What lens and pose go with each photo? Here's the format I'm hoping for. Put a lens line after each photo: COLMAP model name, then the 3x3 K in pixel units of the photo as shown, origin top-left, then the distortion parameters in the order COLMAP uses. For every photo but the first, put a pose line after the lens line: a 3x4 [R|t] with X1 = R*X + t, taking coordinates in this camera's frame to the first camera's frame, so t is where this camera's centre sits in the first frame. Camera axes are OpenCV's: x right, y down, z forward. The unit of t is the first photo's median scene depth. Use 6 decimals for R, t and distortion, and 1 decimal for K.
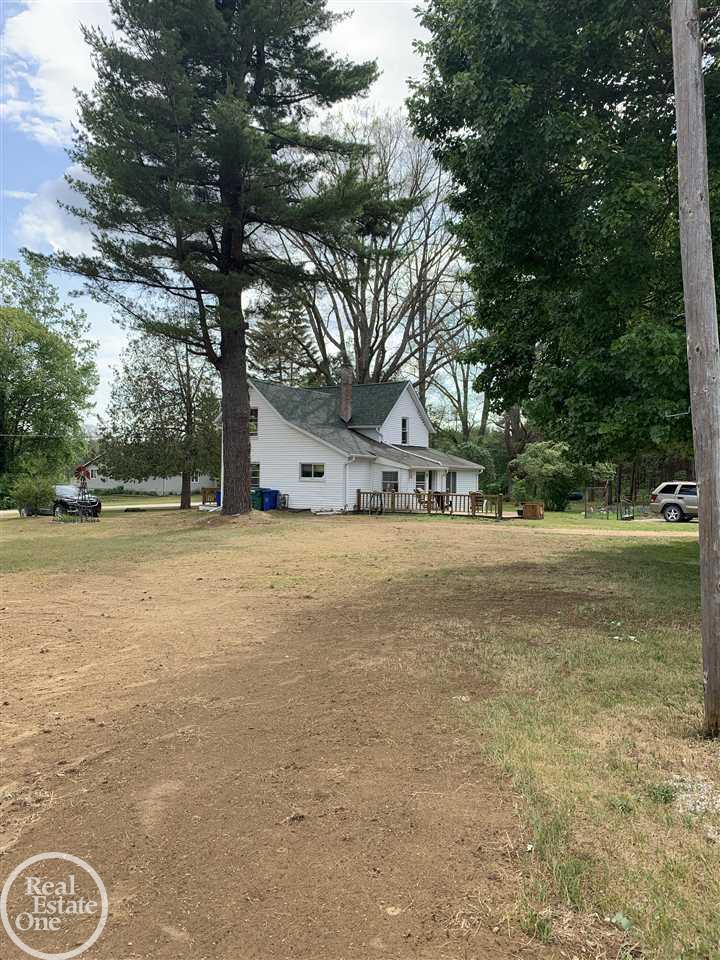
lens RADIAL K [[728.6, 0, 360.1], [0, 728.6, 480.3], [0, 0, 1]] dist [0.011963, -0.009180]
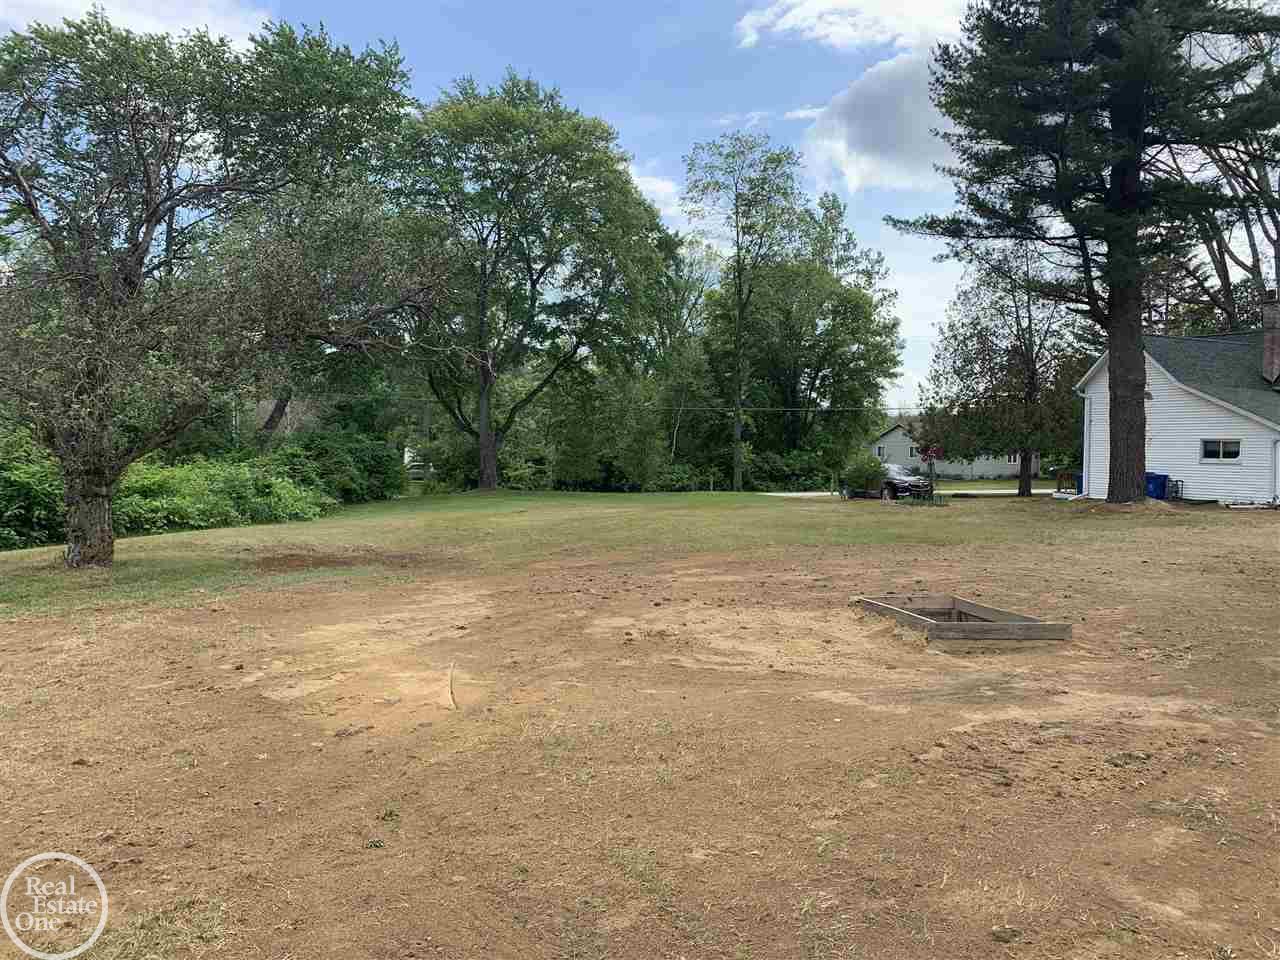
lens RADIAL K [[971.4, 0, 640.1], [0, 971.4, 476.0], [0, 0, 1]] dist [0.011963, -0.009180]
pose [[0.844431, 0.016496, -0.535410, -0.030845], [-0.007709, 0.999796, 0.018645, -0.000038], [0.535608, -0.011616, 0.844387, -0.158745]]
